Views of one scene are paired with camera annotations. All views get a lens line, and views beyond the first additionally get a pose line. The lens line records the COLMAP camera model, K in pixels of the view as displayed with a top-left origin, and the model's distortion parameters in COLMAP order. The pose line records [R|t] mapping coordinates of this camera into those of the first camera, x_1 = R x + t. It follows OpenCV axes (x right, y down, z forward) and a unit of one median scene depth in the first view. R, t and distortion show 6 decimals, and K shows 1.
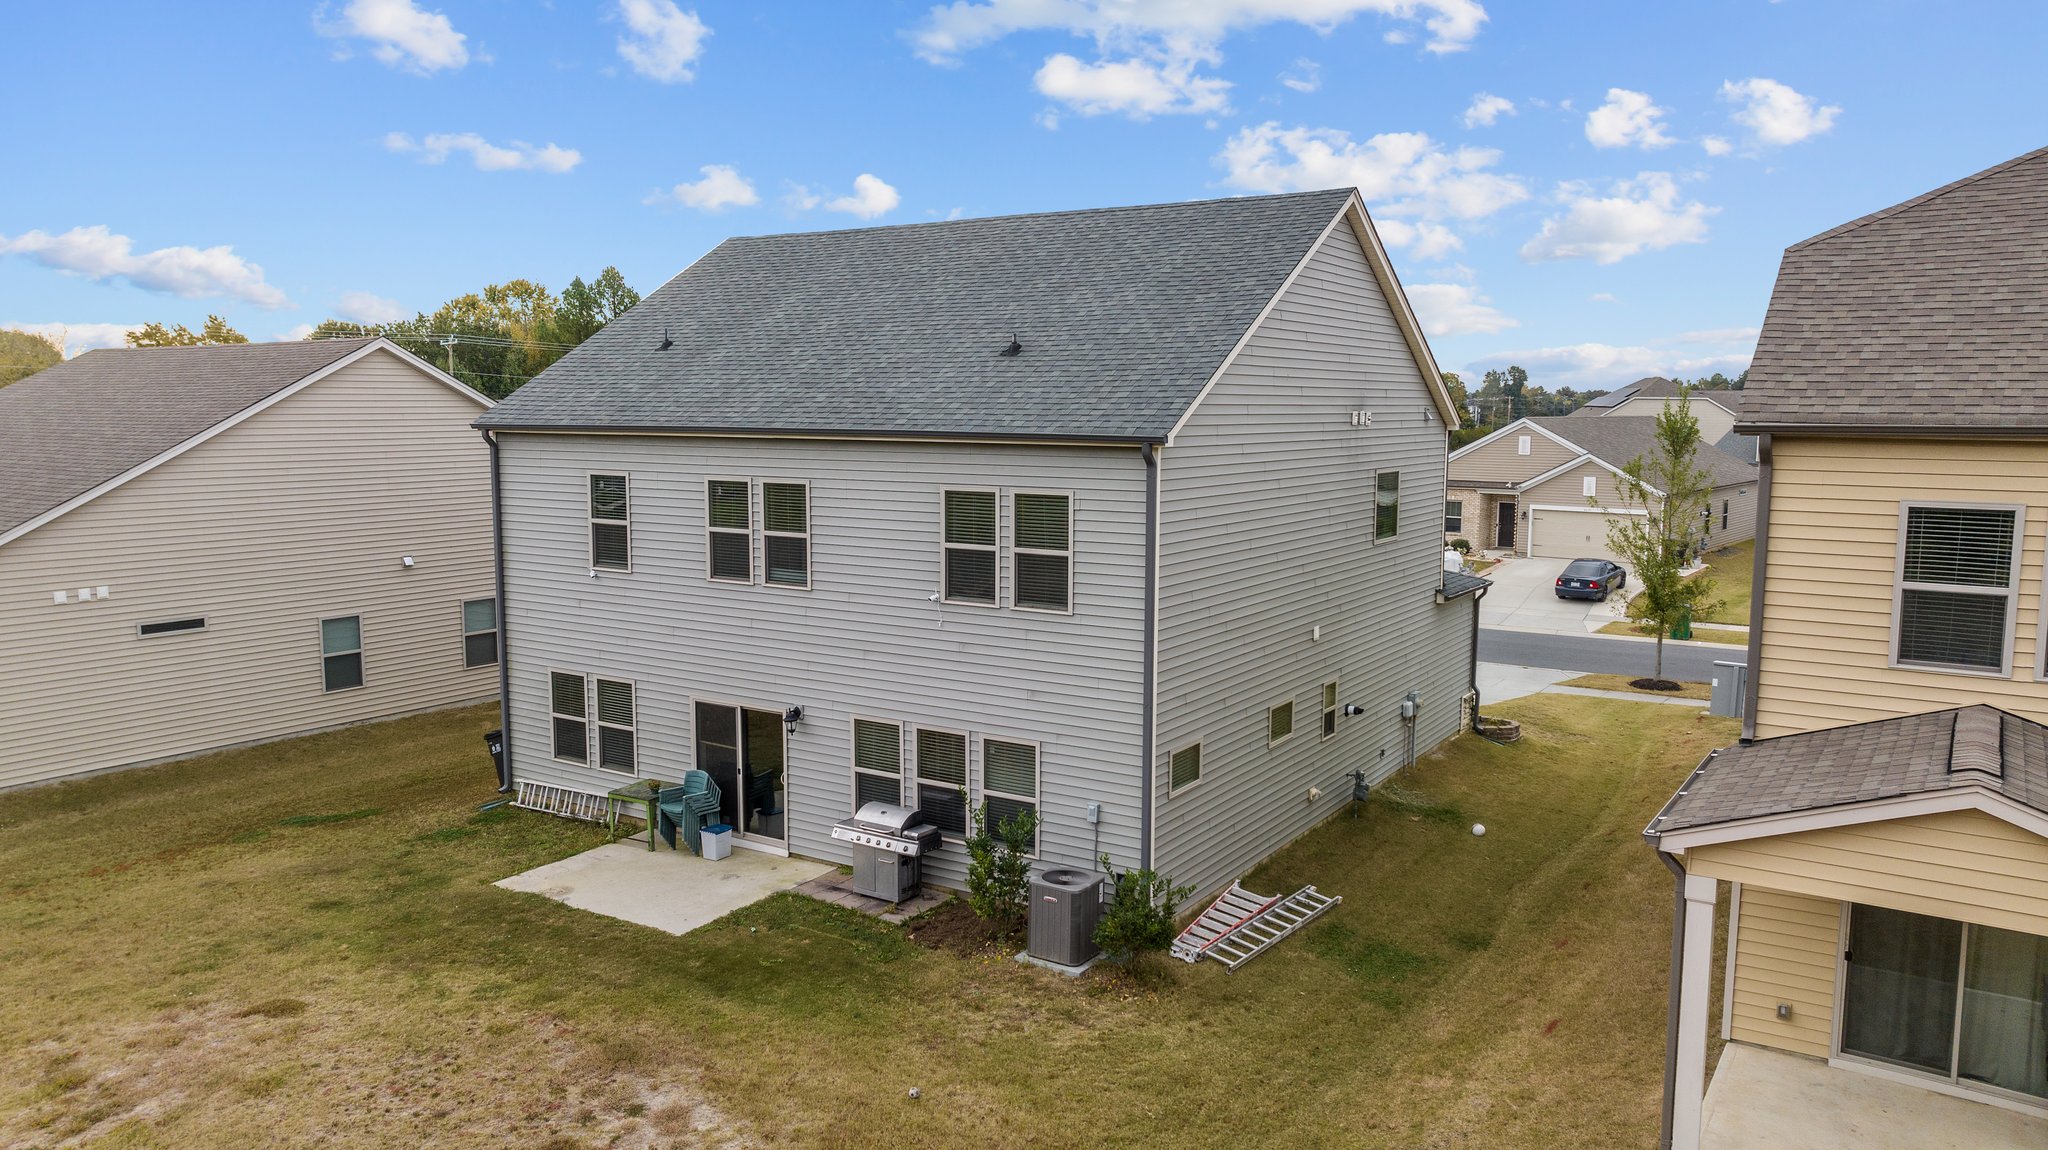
lens RADIAL K [[1444.1, 0, 1024.0], [0, 1444.1, 575.0], [0, 0, 1]] dist [-0.016243, -0.007532]
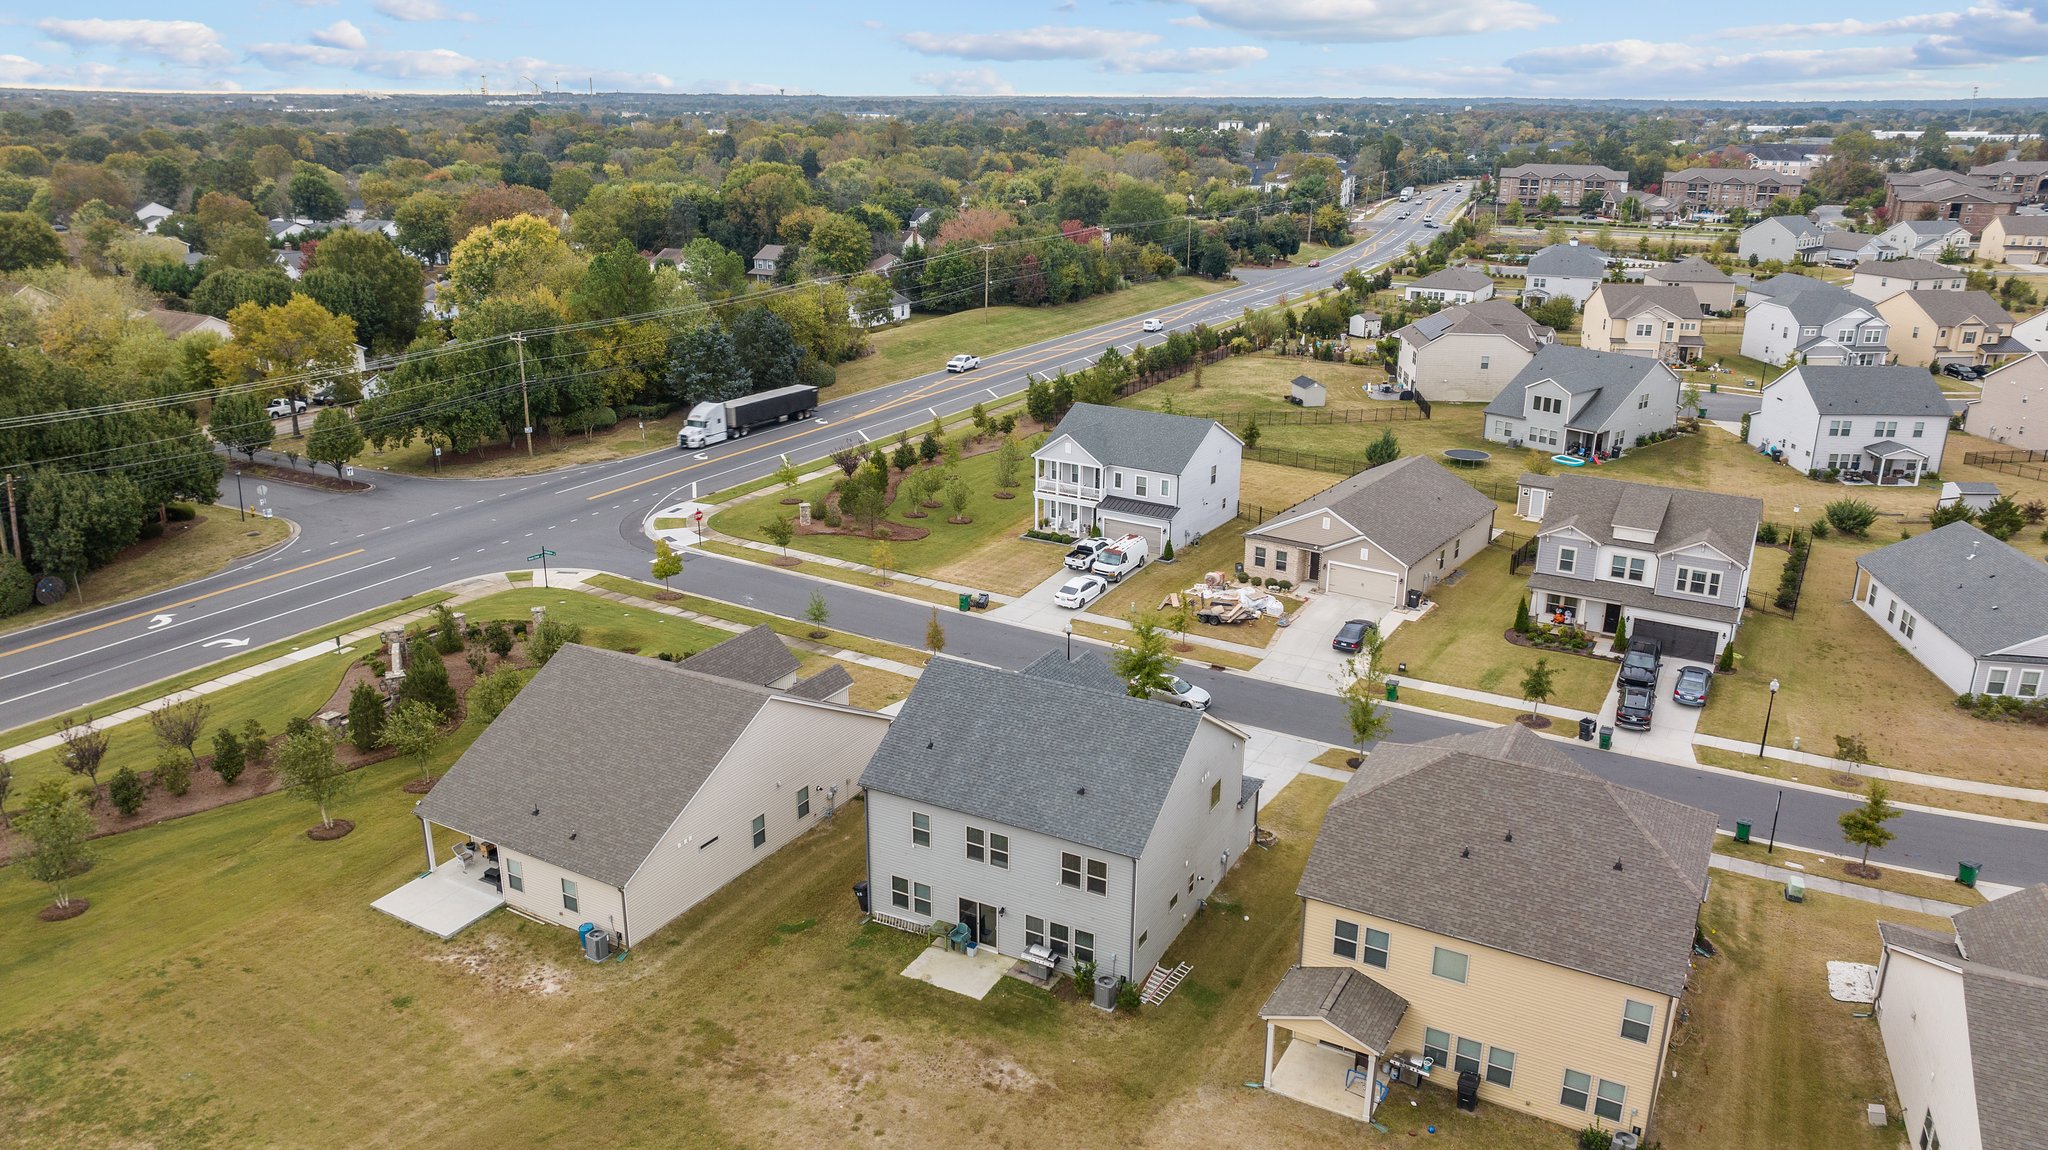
lens RADIAL K [[1444.1, 0, 1024.0], [0, 1444.1, 575.0], [0, 0, 1]] dist [-0.016243, -0.007532]
pose [[0.996802, -0.022670, 0.076633, -0.324020], [0.006772, 0.979435, 0.201647, -1.131033], [-0.079629, -0.200483, 0.976456, -1.648699]]
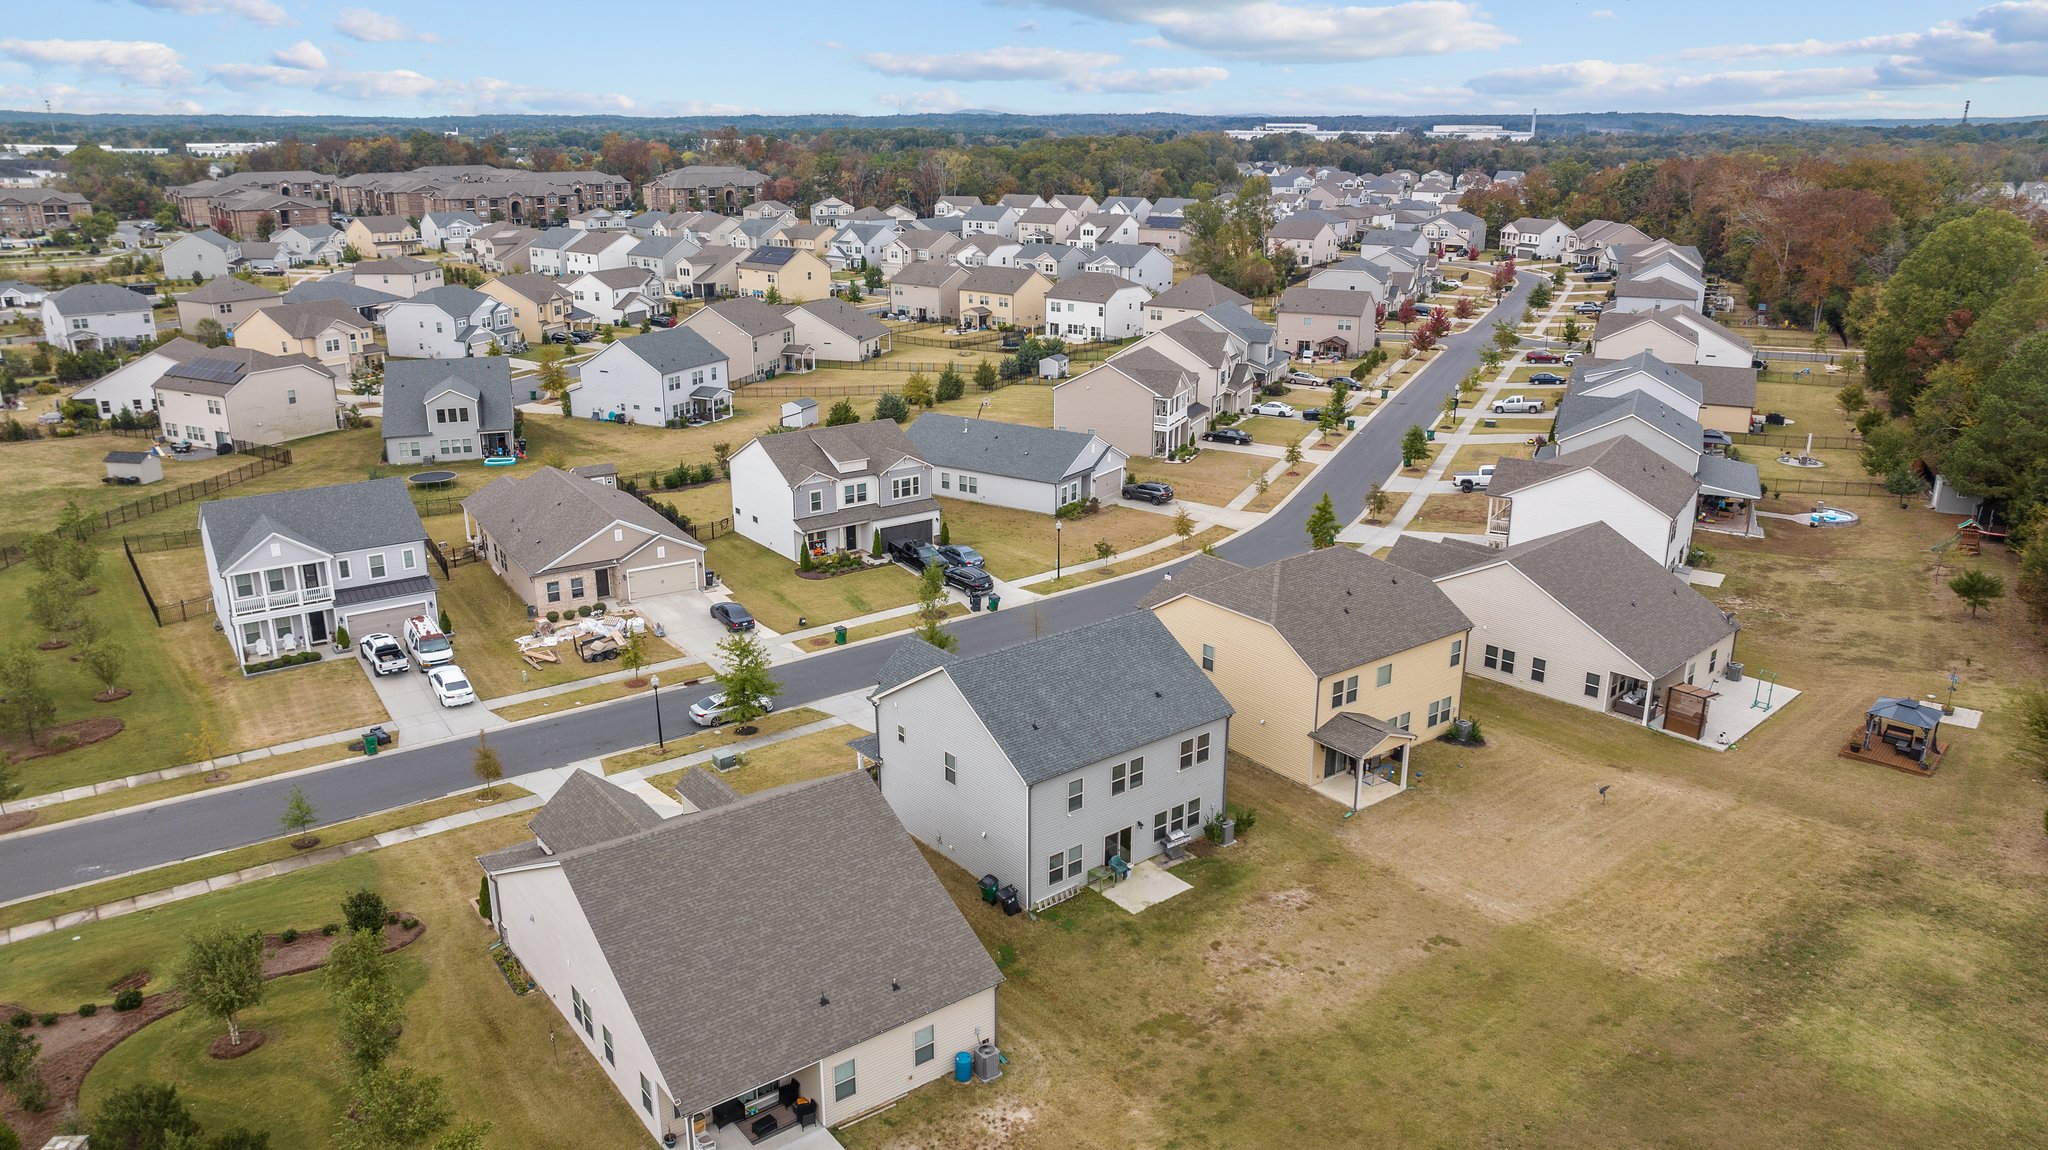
lens RADIAL K [[1444.1, 0, 1024.0], [0, 1444.1, 575.0], [0, 0, 1]] dist [-0.016243, -0.007532]
pose [[0.319624, -0.290440, 0.901934, -3.046756], [0.112762, 0.956759, 0.268135, -1.353509], [-0.940811, 0.016002, 0.338554, 0.147050]]
